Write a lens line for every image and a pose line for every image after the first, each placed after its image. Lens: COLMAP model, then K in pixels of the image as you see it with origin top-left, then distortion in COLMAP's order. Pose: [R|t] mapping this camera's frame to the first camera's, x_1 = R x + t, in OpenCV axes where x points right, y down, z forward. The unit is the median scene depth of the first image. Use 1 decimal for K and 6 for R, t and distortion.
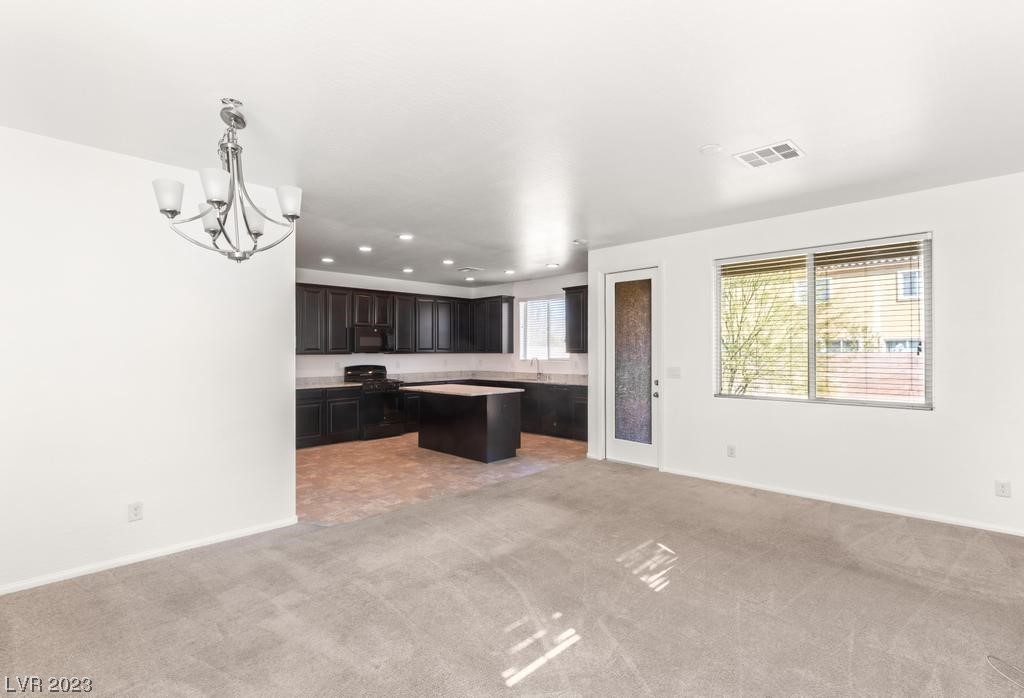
lens RADIAL K [[491.0, 0, 512.0], [0, 491.0, 349.0], [0, 0, 1]] dist [0.000979, 0.000176]
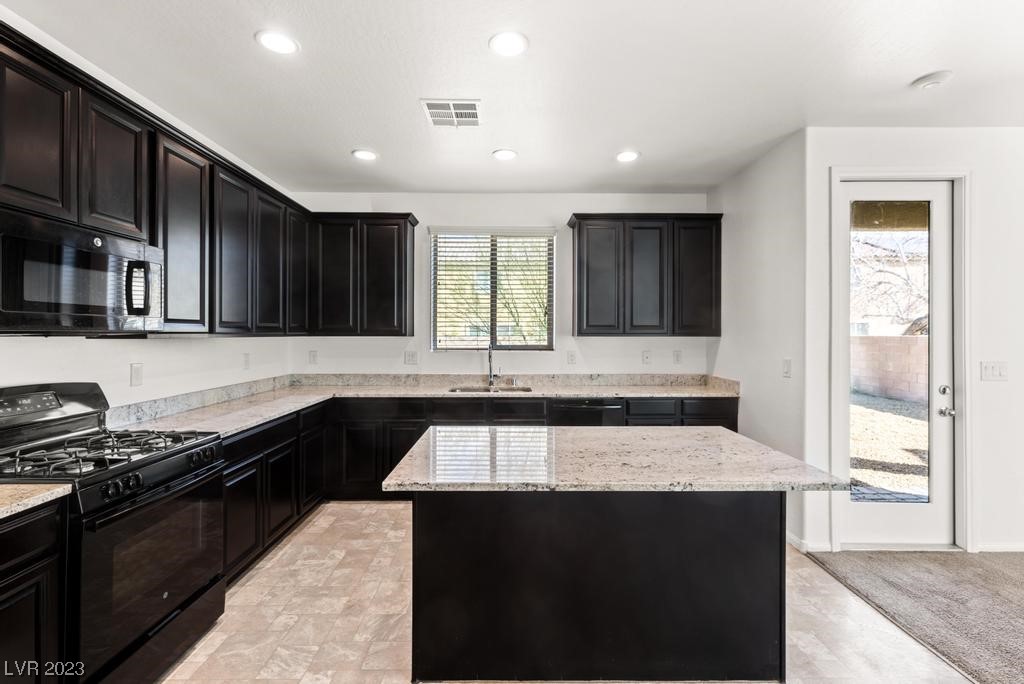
lens RADIAL K [[463.3, 0, 510.3], [0, 463.3, 333.2], [0, 0, 1]] dist [0.002945, 0.000121]
pose [[0.704078, 0.005665, 0.710100, -0.337609], [-0.006537, 0.999978, -0.001496, 0.006914], [-0.710093, -0.003589, 0.704099, 0.785108]]
